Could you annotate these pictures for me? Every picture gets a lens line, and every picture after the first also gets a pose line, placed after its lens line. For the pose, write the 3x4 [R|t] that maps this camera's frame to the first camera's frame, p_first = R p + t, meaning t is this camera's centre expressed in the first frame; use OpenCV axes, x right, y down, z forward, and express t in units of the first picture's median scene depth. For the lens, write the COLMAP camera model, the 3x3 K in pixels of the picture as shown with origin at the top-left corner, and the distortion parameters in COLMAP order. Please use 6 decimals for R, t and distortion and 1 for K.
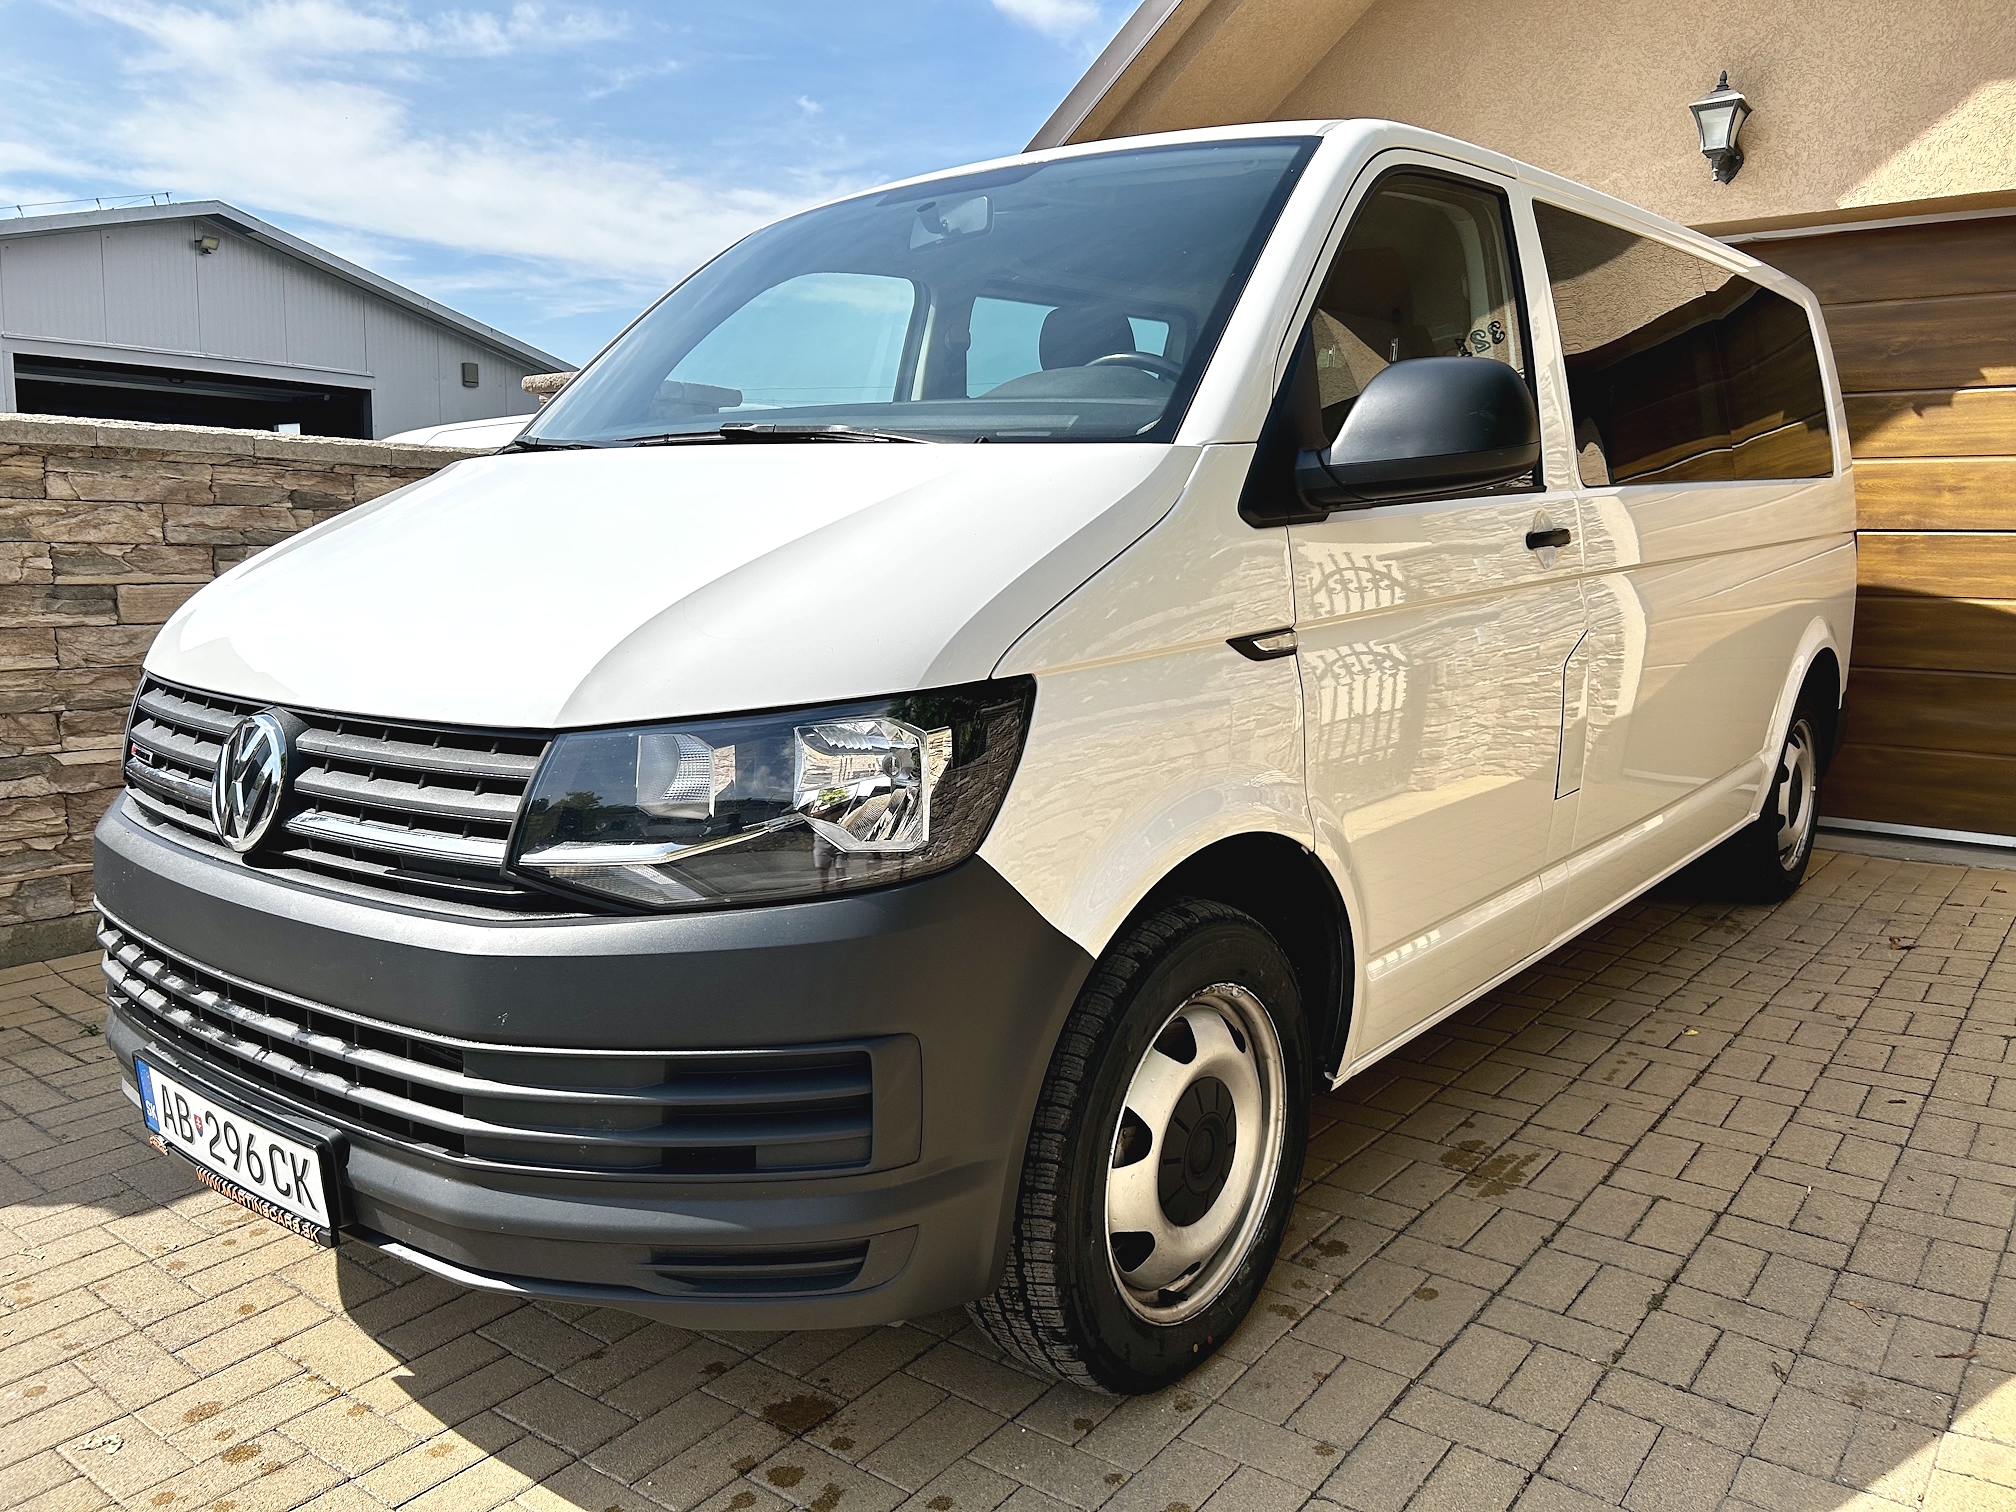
lens RADIAL K [[1507.3, 0, 1016.2], [0, 1507.3, 759.7], [0, 0, 1]] dist [0.030916, -0.035194]
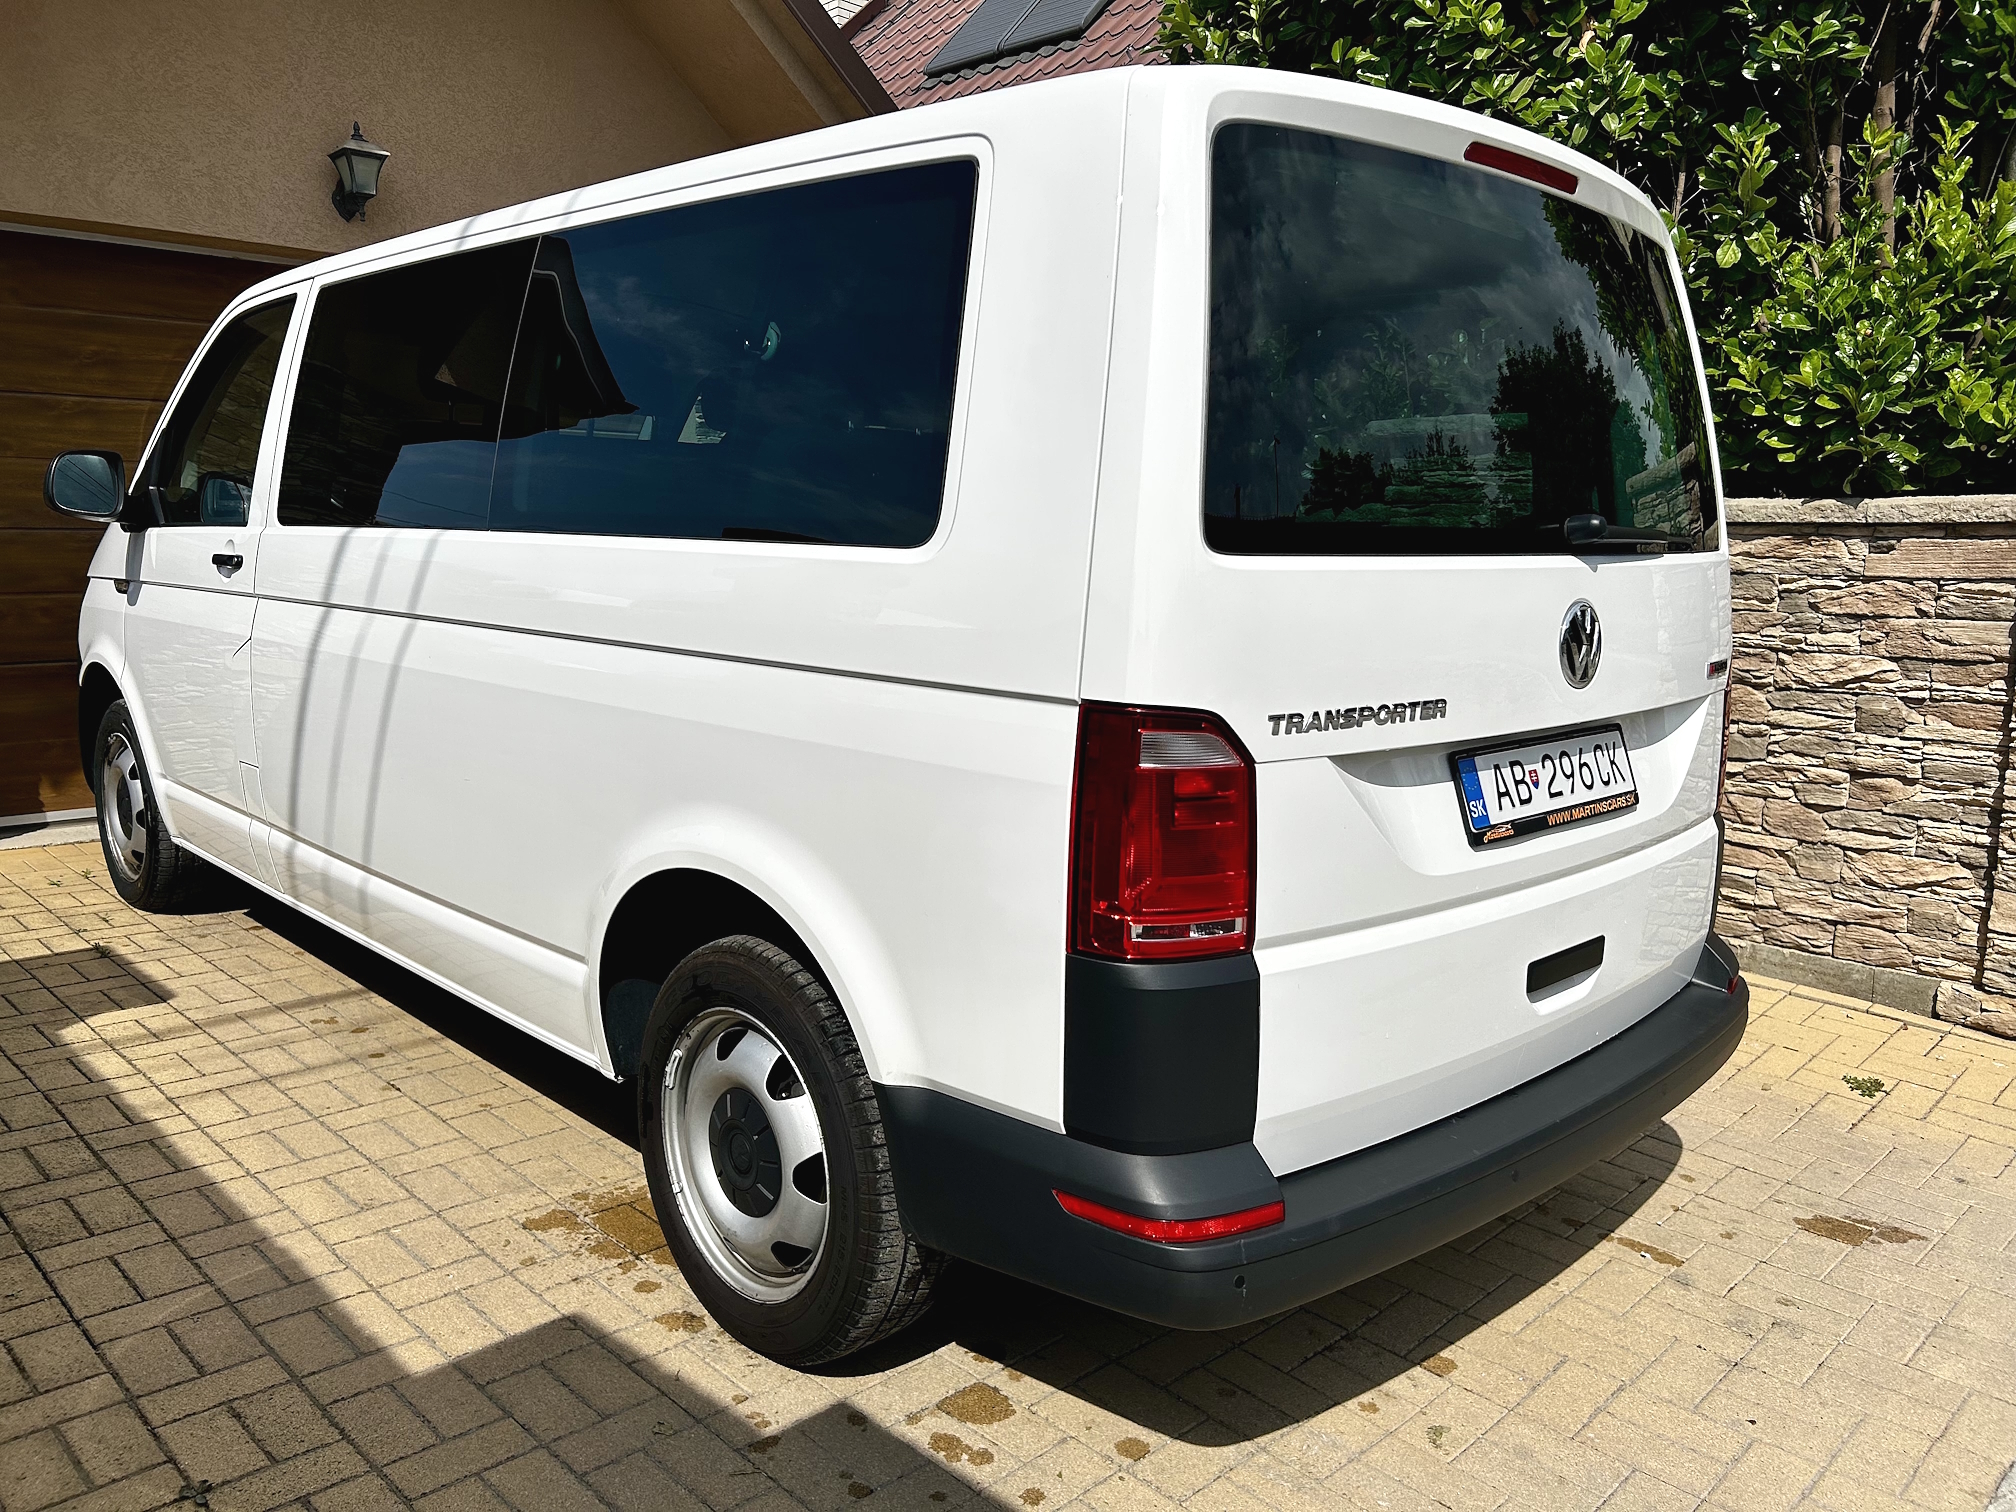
lens RADIAL K [[1507.3, 0, 1011.2], [0, 1507.3, 752.6], [0, 0, 1]] dist [0.030916, -0.035194]
pose [[0.142178, -0.158051, 0.977141, -1.104925], [0.122775, 0.982363, 0.141031, -0.172733], [-0.982197, 0.099917, 0.159075, 0.703665]]
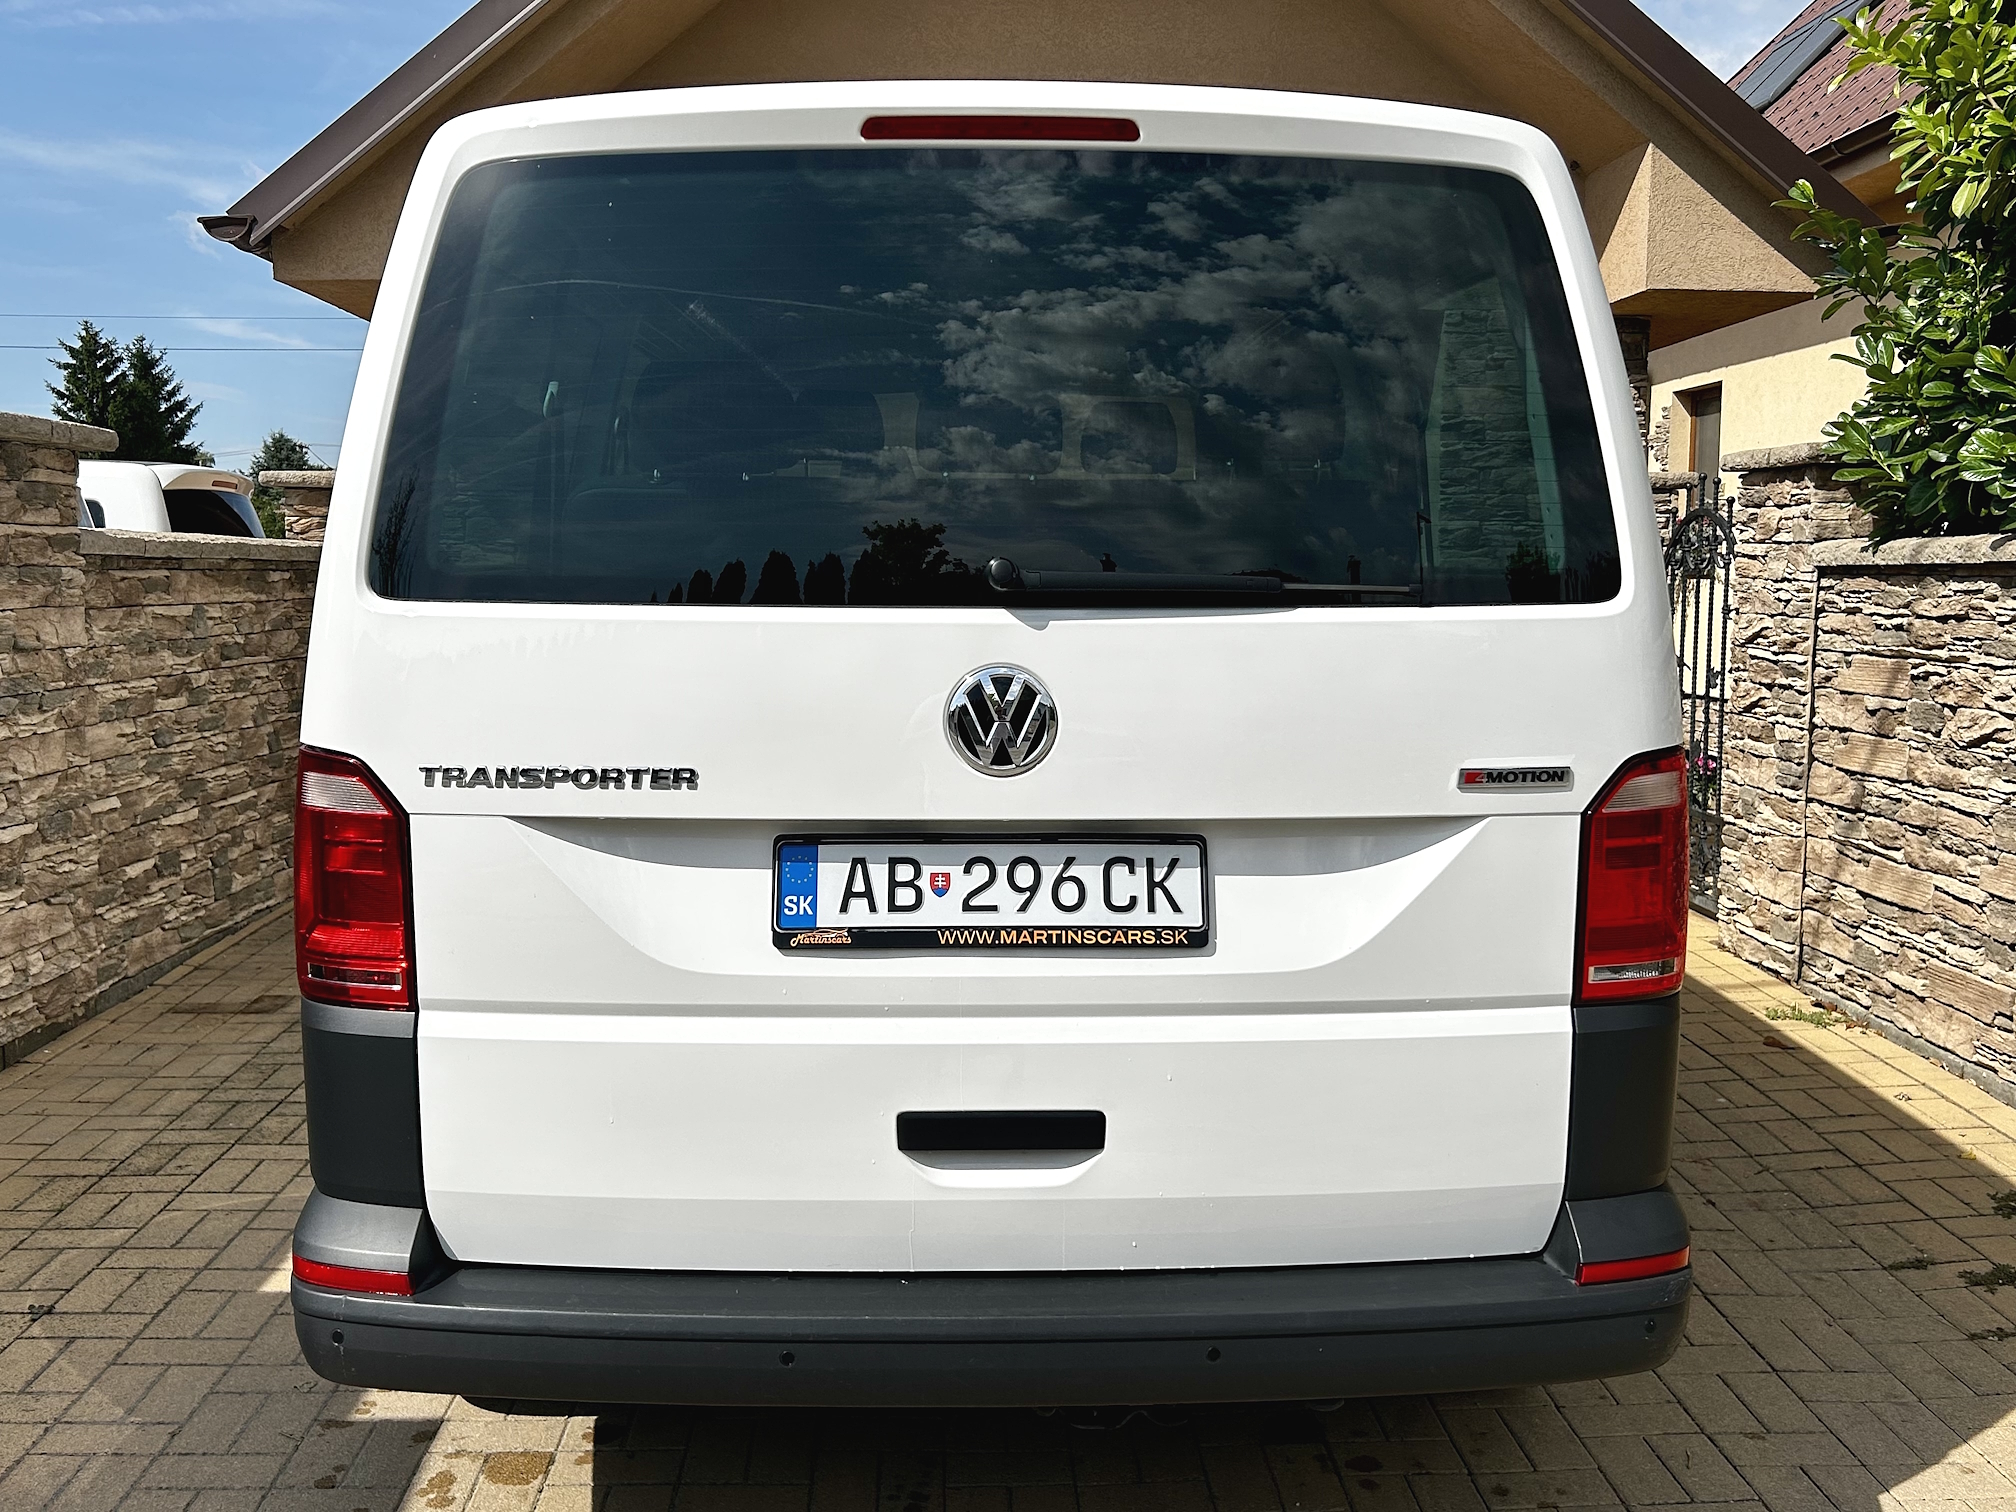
lens RADIAL K [[1837.5, 0, 999.5], [0, 1837.5, 743.4], [0, 0, 1]] dist [0.023724, 0.000000]
pose [[0.773696, -0.074636, 0.629146, -0.779383], [0.095812, 0.995399, 0.000260, -0.077911], [-0.626271, 0.060079, 0.777287, 0.002232]]
